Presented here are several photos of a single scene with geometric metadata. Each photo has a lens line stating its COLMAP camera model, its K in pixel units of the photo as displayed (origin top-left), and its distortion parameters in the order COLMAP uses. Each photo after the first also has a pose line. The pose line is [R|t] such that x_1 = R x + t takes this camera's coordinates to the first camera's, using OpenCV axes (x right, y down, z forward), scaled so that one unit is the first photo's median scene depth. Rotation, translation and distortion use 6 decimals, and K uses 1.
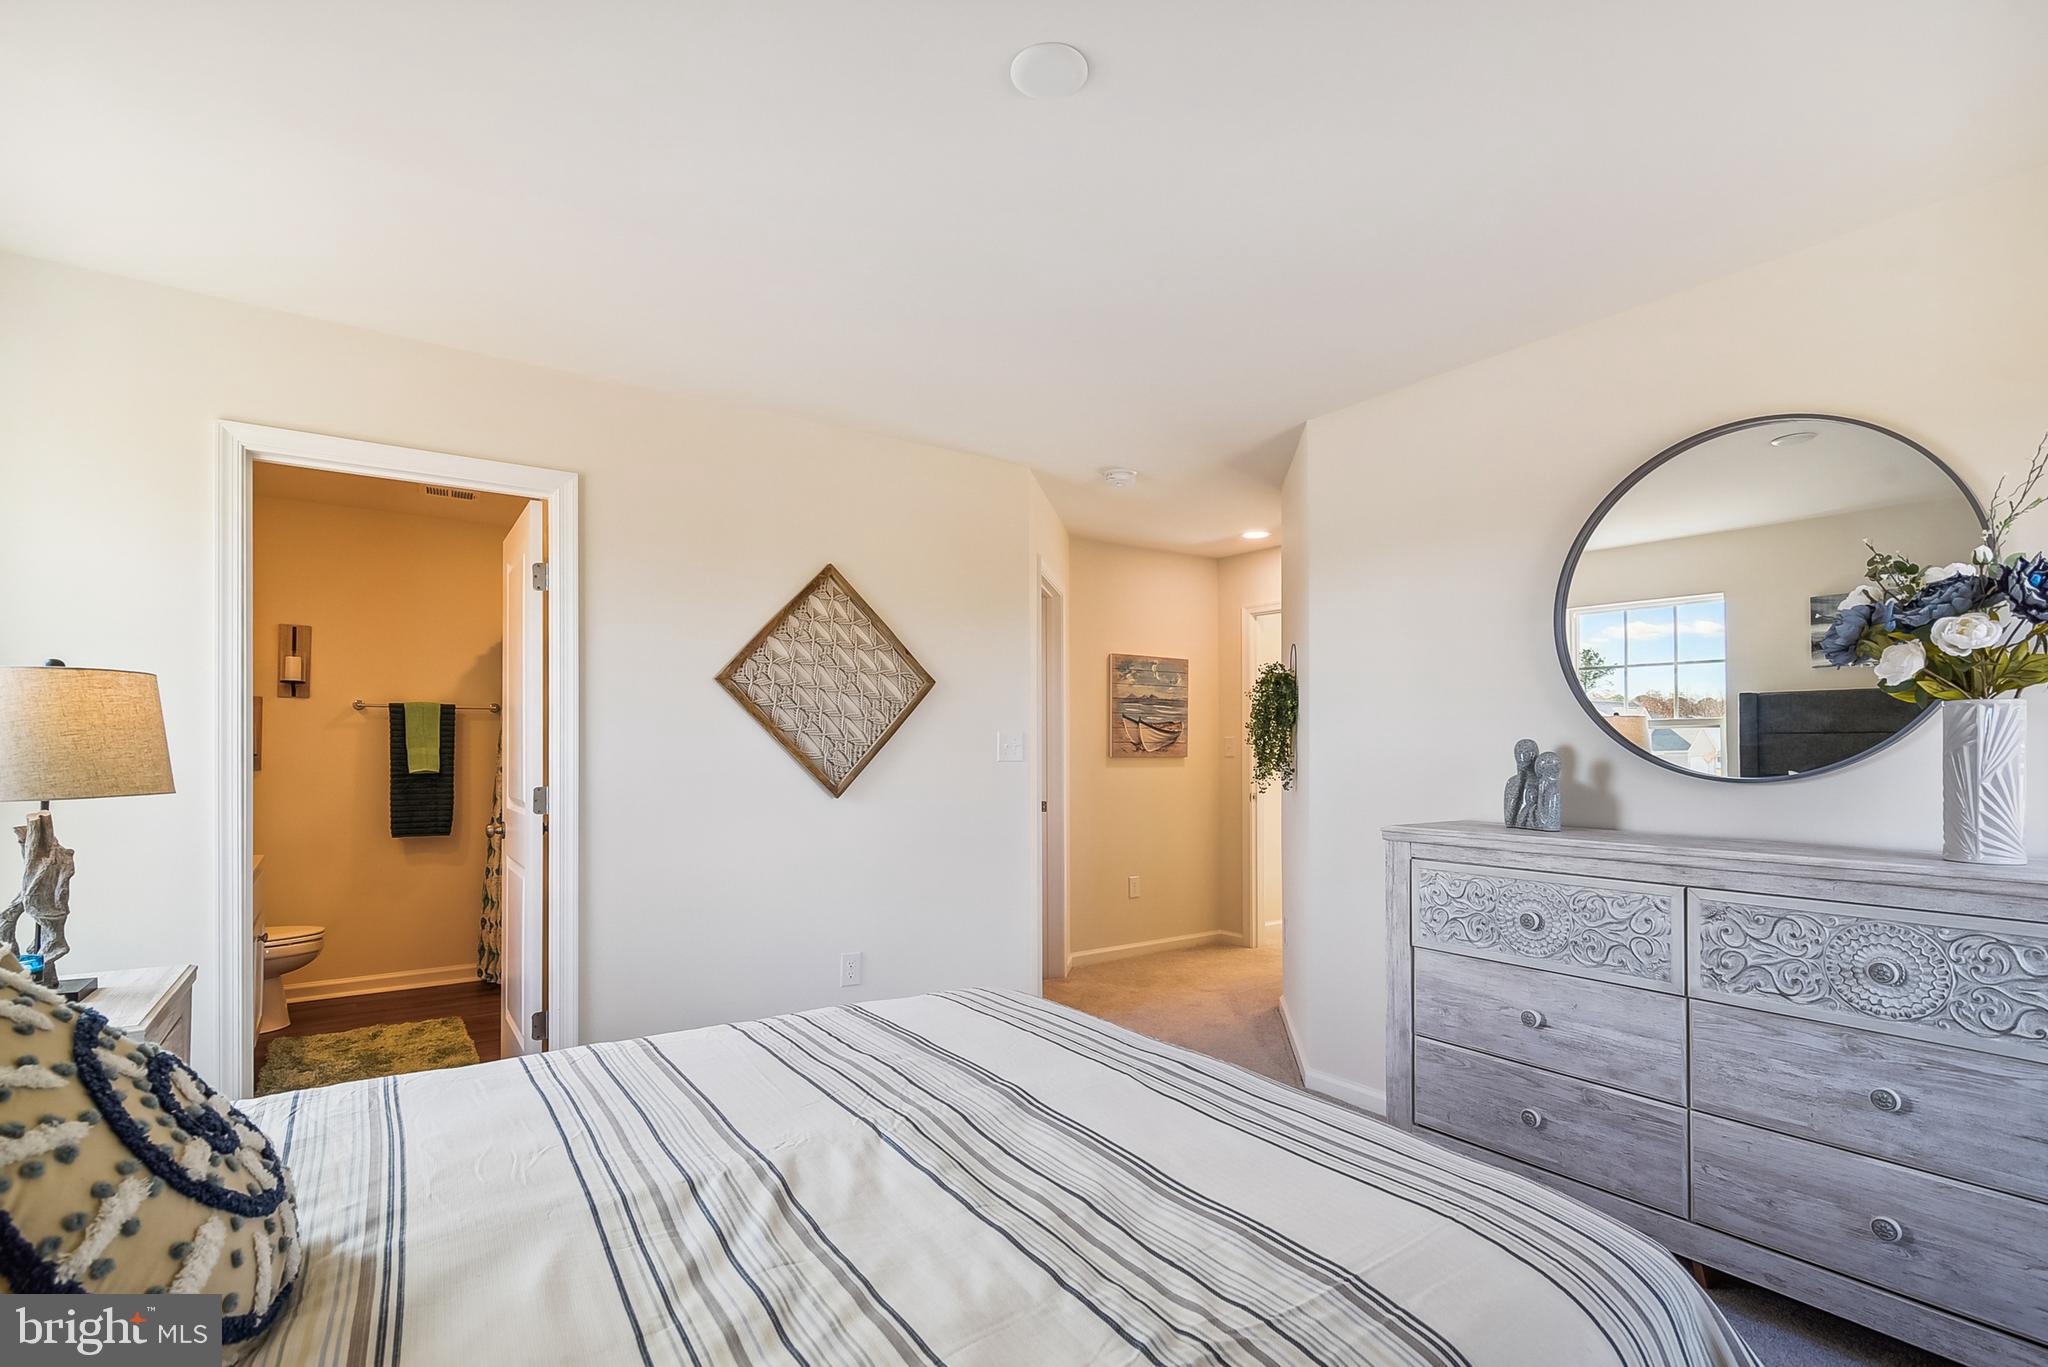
lens RADIAL K [[955.4, 0, 1039.4], [0, 955.4, 744.7], [0, 0, 1]] dist [0.002746, -0.000183]
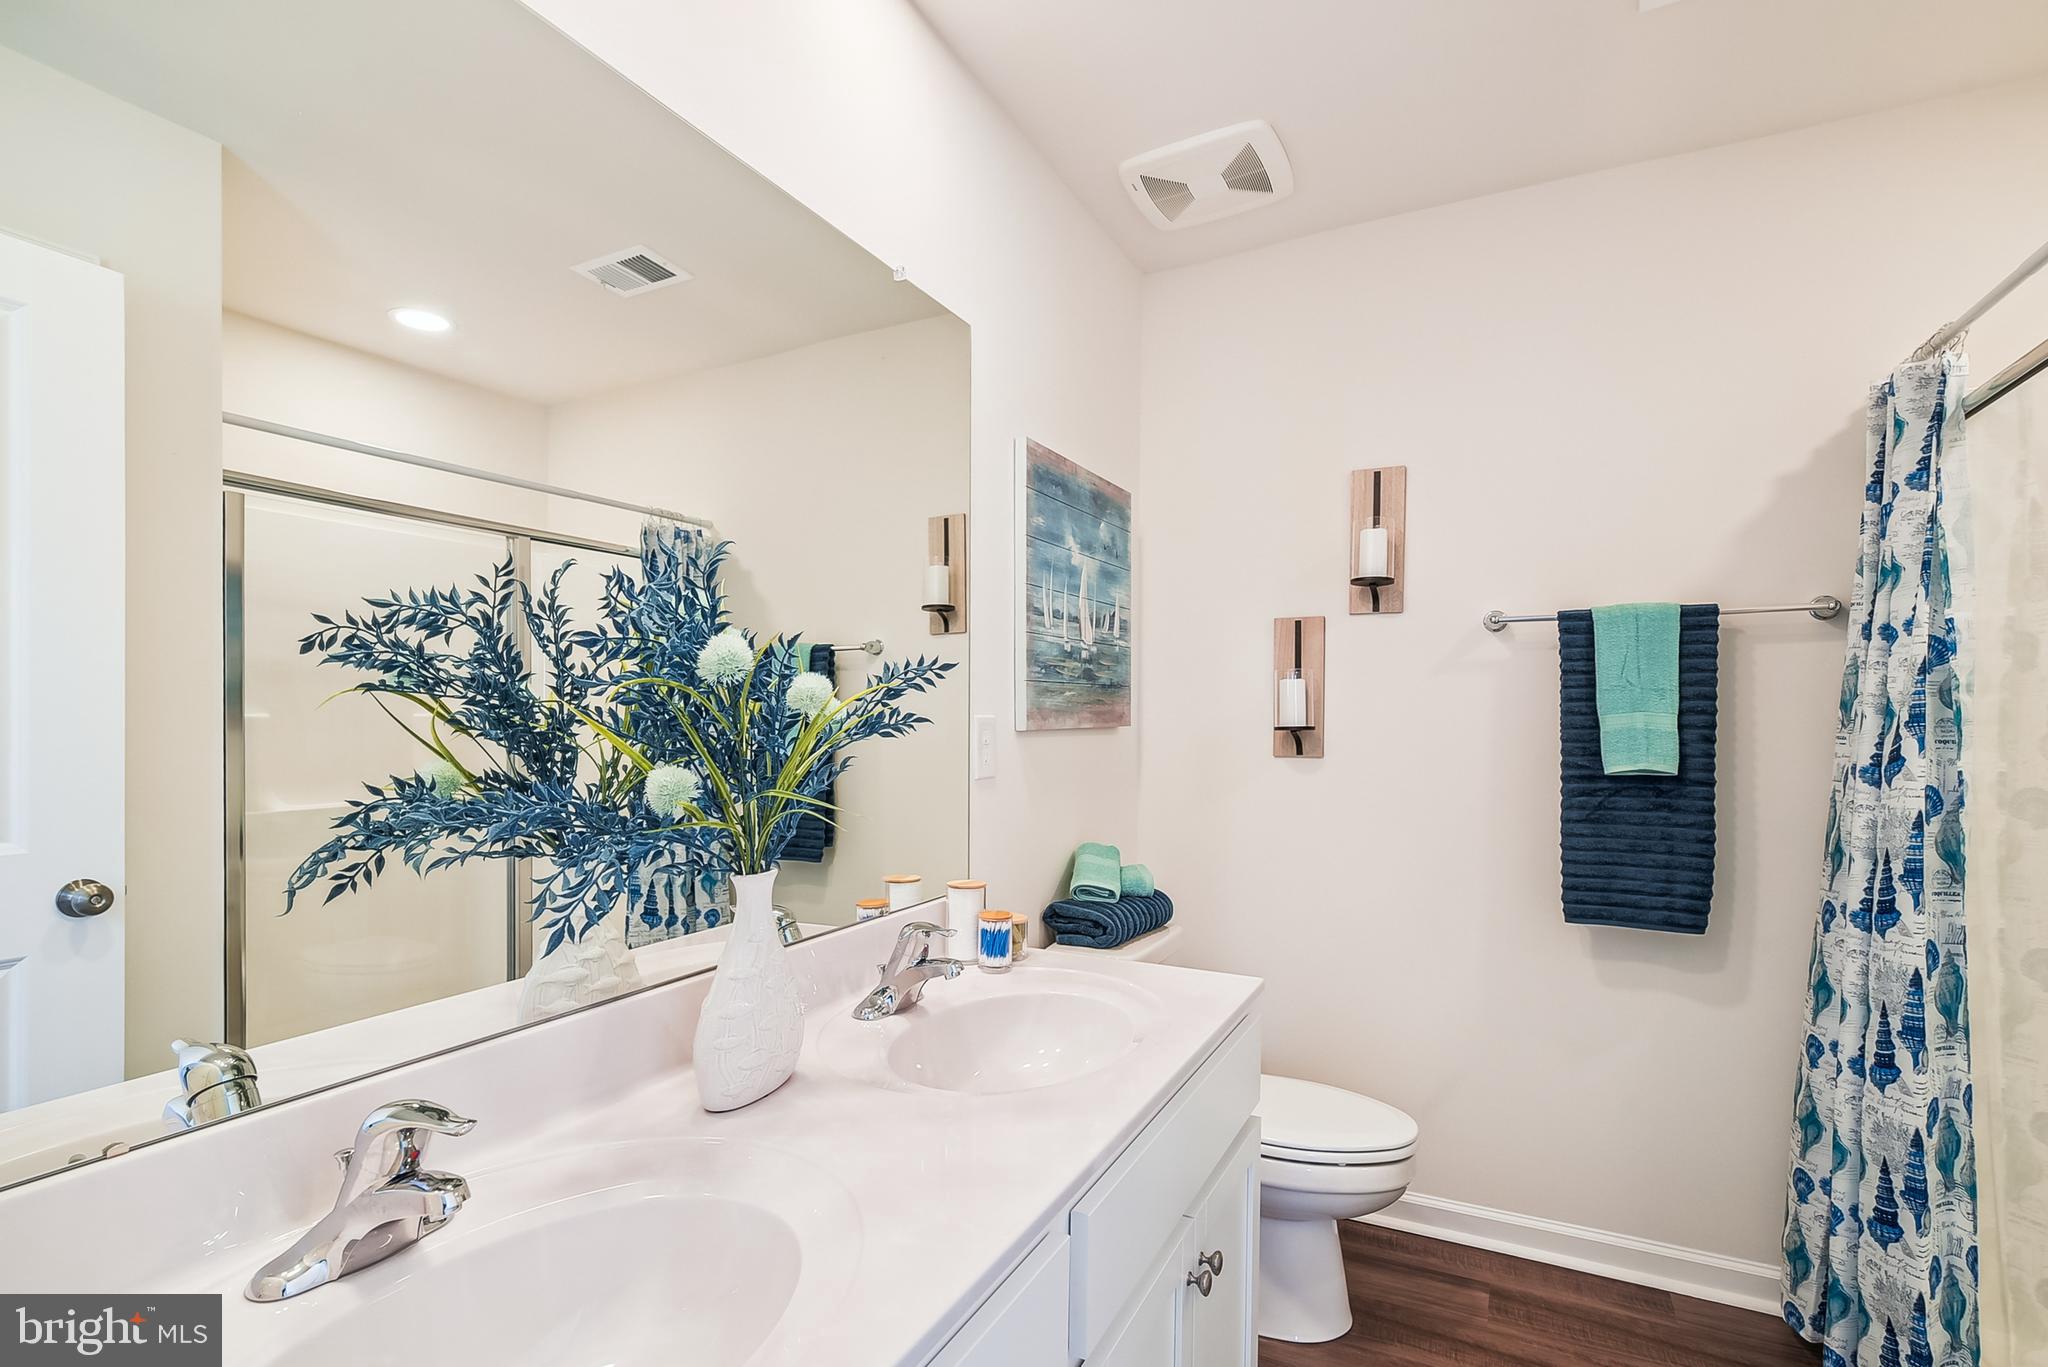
lens RADIAL K [[955.4, 0, 997.3], [0, 955.4, 719.3], [0, 0, 1]] dist [0.002746, -0.000183]
pose [[0.450231, 0.004519, -0.892901, -0.397935], [0.001934, 0.999980, 0.006036, 0.002684], [0.892910, -0.004444, 0.450213, 0.563639]]
